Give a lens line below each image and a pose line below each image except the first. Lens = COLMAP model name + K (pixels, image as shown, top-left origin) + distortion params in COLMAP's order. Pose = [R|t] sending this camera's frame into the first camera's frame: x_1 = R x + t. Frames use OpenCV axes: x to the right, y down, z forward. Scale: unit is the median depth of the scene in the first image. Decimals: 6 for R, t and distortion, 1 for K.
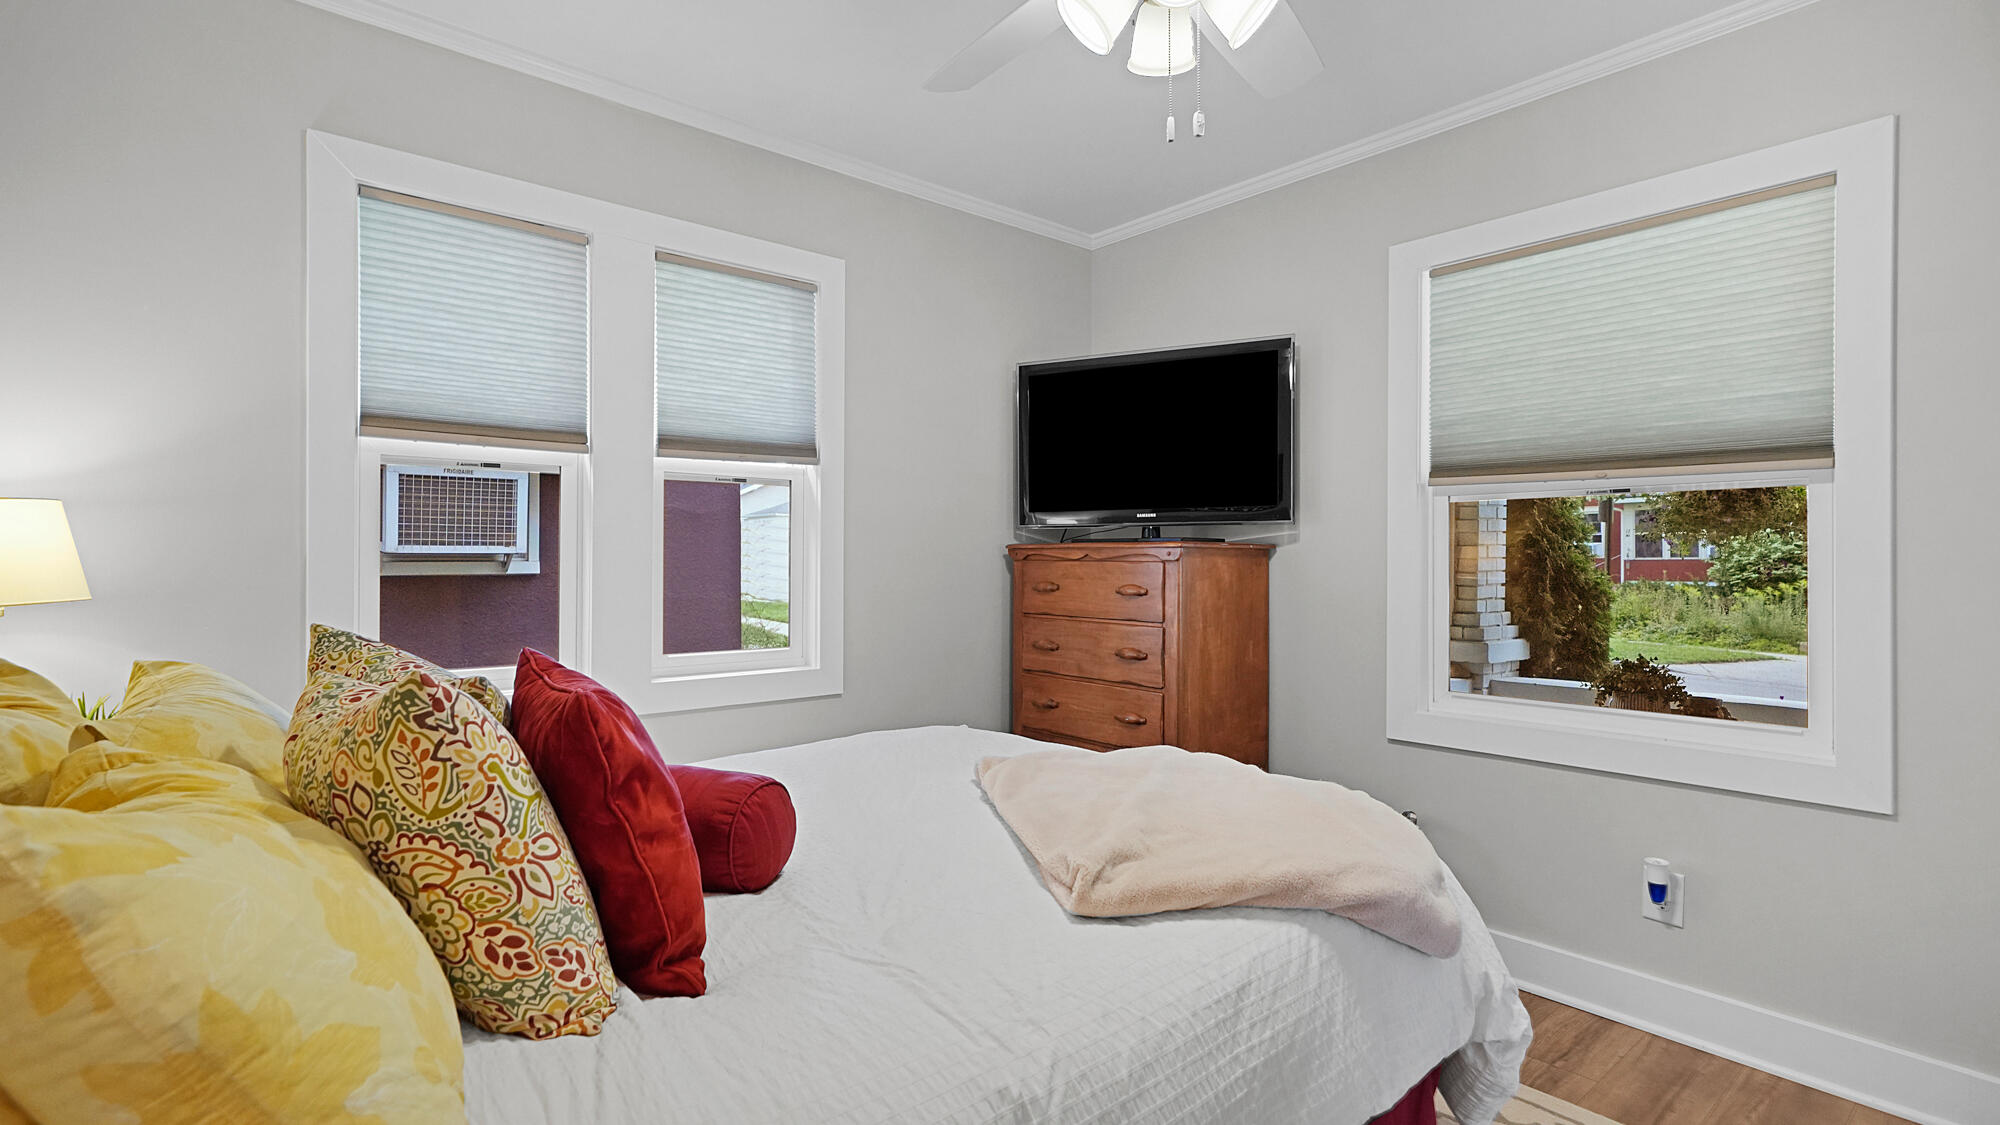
lens RADIAL K [[932.1, 0, 1000.1], [0, 932.1, 547.1], [0, 0, 1]] dist [0.002417, 0.000193]
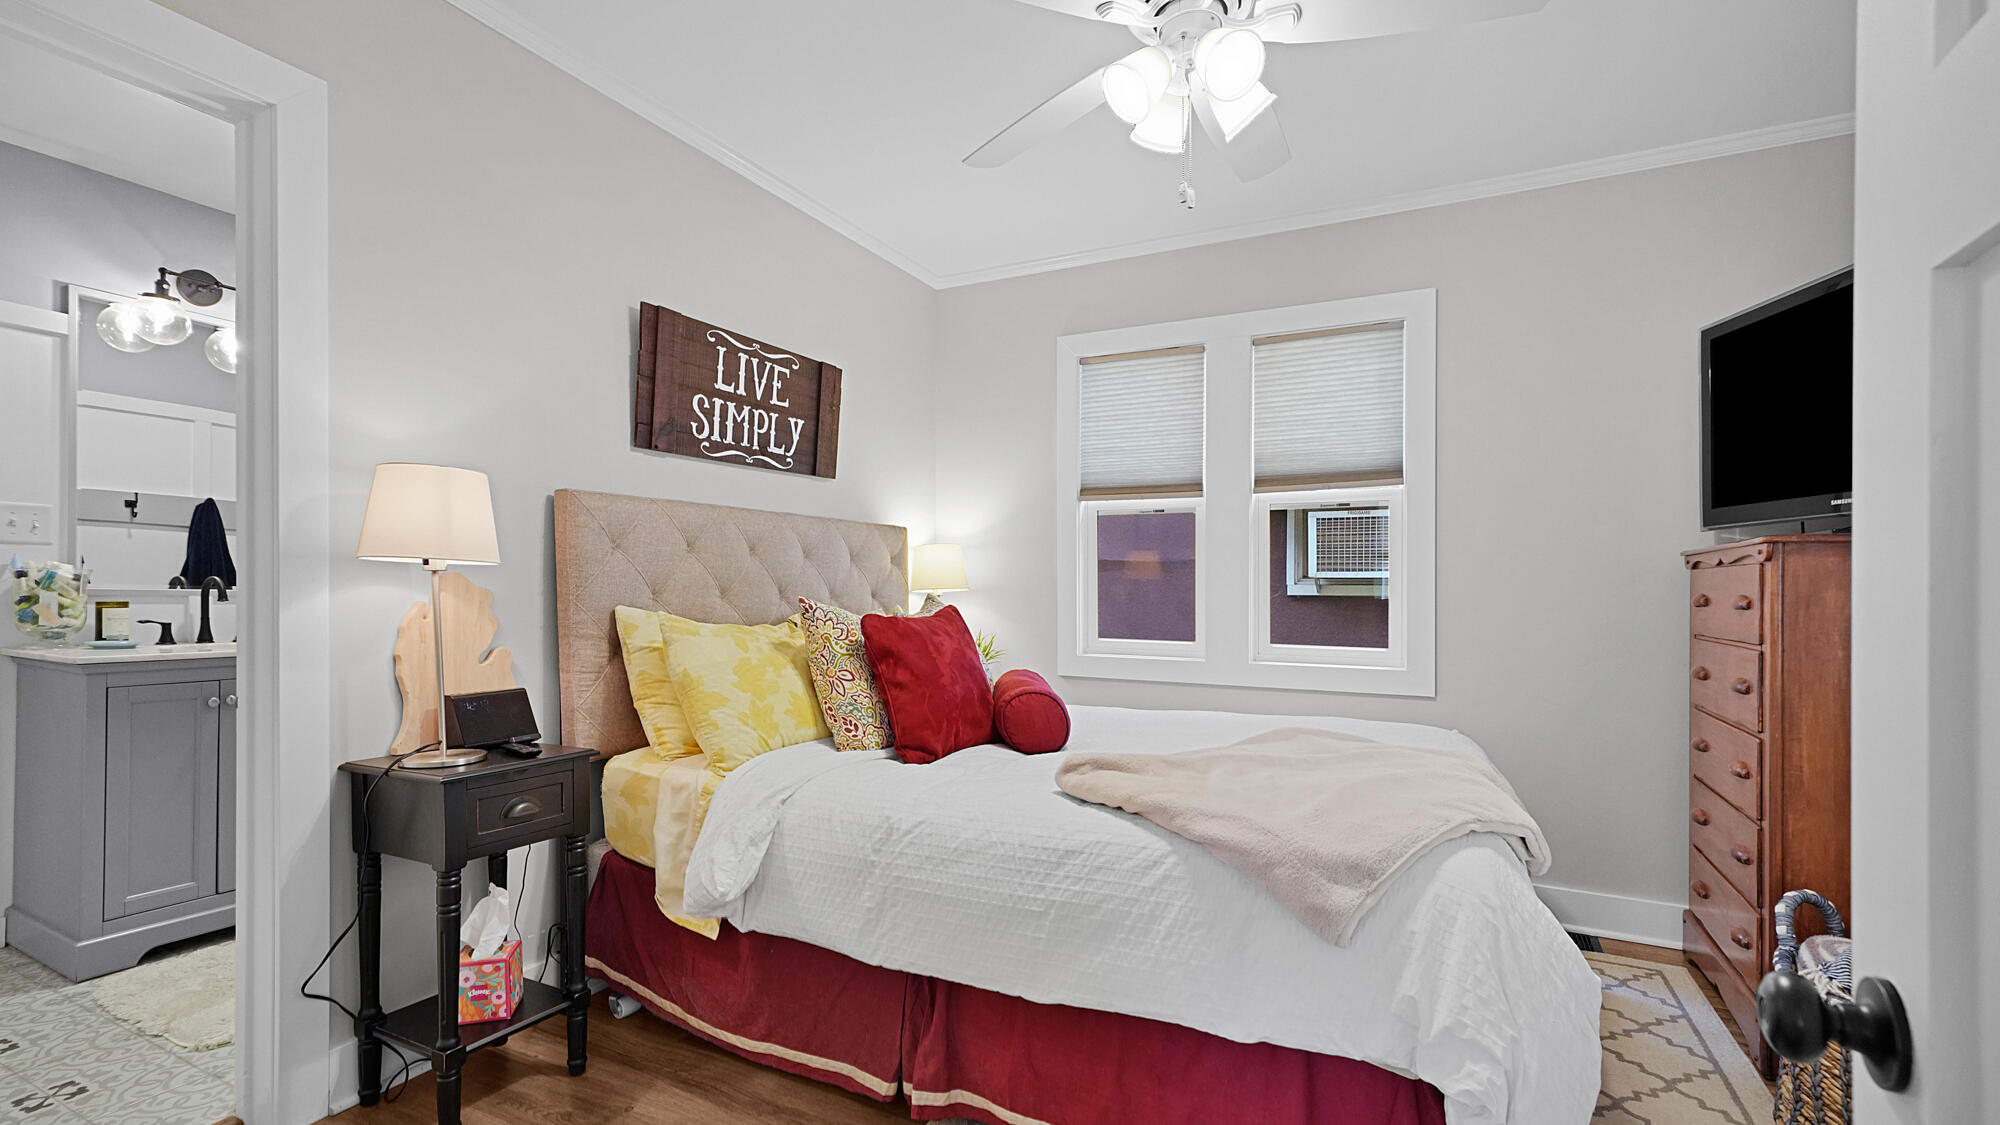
lens RADIAL K [[886.7, 0, 1000.5], [0, 886.7, 585.2], [0, 0, 1]] dist [-0.001507, -0.000094]
pose [[0.386885, -0.005373, -0.922112, 0.763310], [0.004745, 0.999981, -0.003835, 0.042656], [0.922116, -0.002892, 0.386903, 0.207707]]
